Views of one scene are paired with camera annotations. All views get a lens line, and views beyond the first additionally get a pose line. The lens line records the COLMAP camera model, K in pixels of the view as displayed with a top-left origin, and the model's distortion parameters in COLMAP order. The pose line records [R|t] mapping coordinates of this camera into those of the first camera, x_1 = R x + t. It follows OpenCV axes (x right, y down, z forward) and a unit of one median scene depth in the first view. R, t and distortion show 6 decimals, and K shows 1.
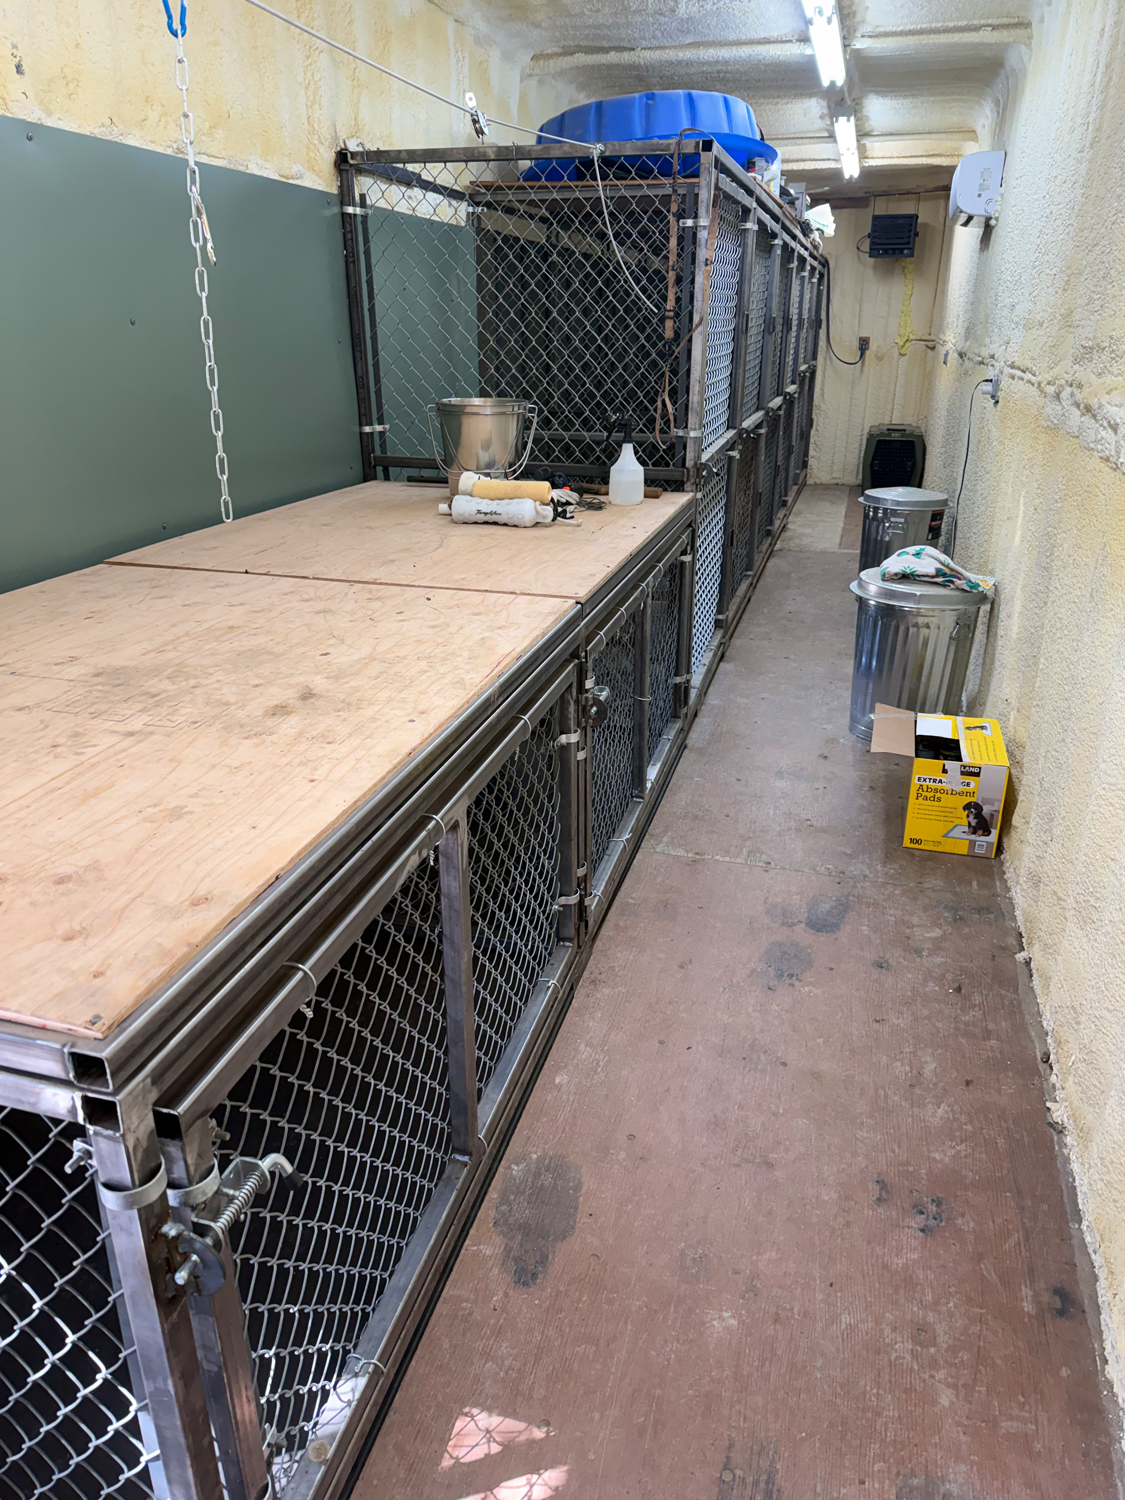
lens RADIAL K [[1065.4, 0, 562.5], [0, 1065.4, 750.0], [0, 0, 1]] dist [0.077100, -0.062983]
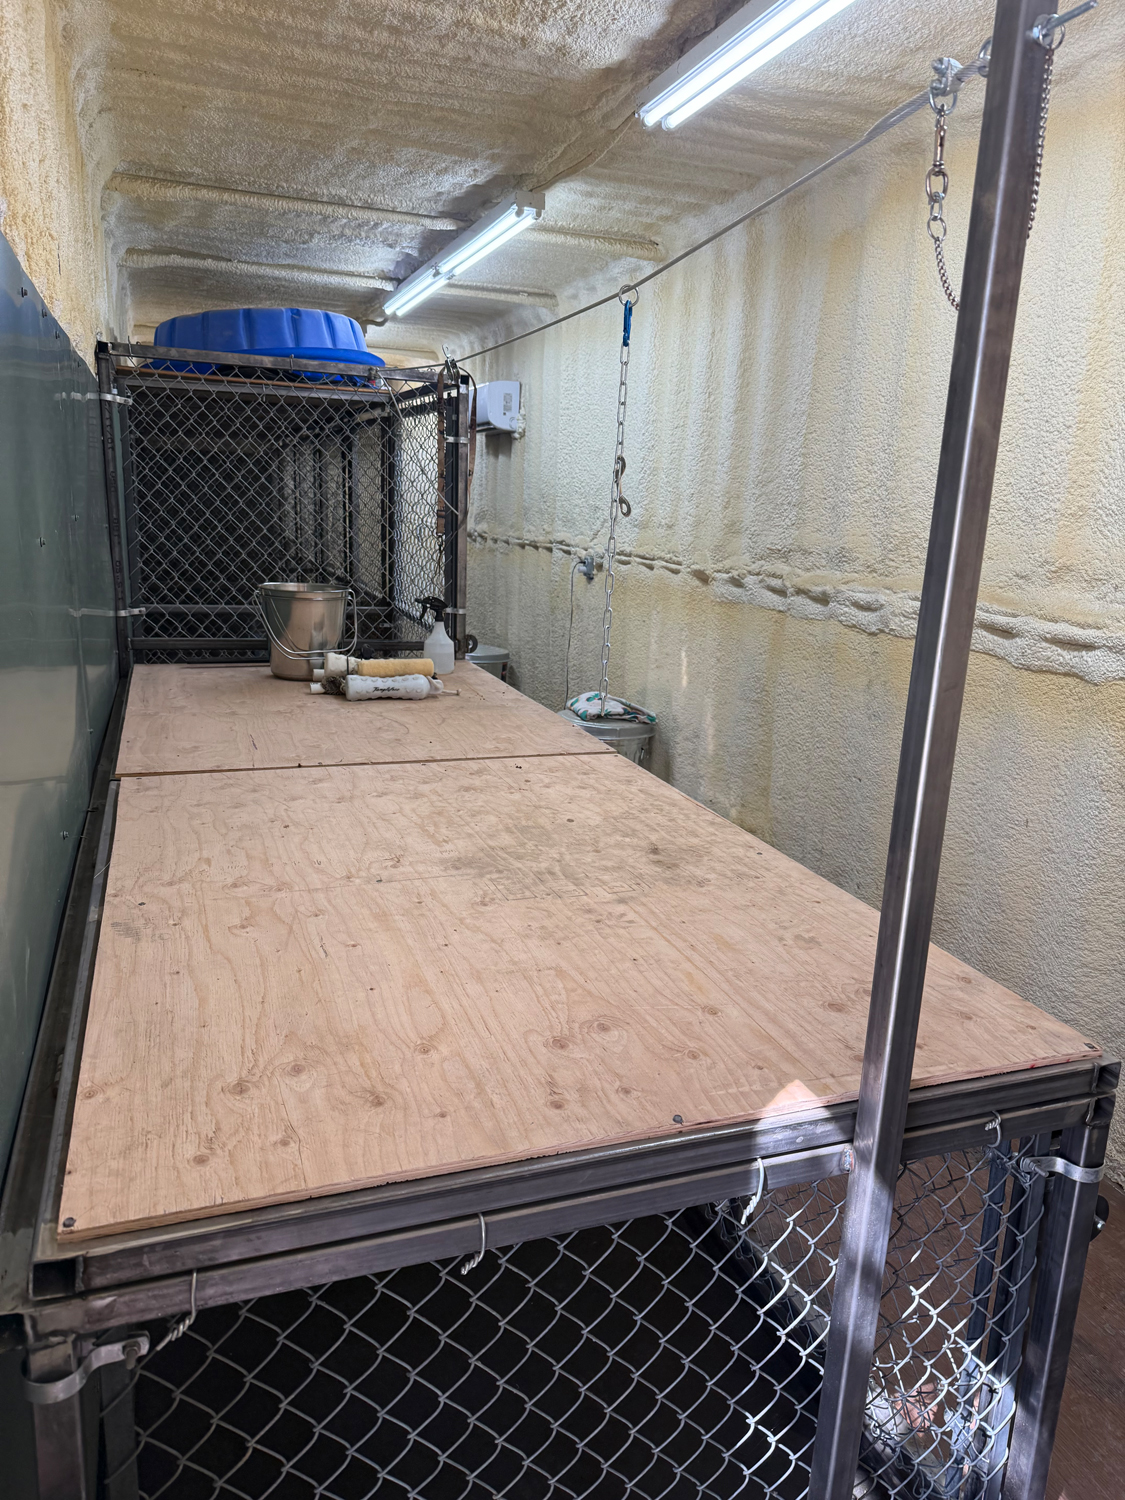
lens RADIAL K [[1065.4, 0, 562.5], [0, 1065.4, 750.0], [0, 0, 1]] dist [0.077100, -0.062983]
pose [[0.815459, -0.109386, 0.568384, -0.856916], [0.183225, 0.980265, -0.074220, -0.079396], [-0.549049, 0.164666, 0.819409, 0.057278]]
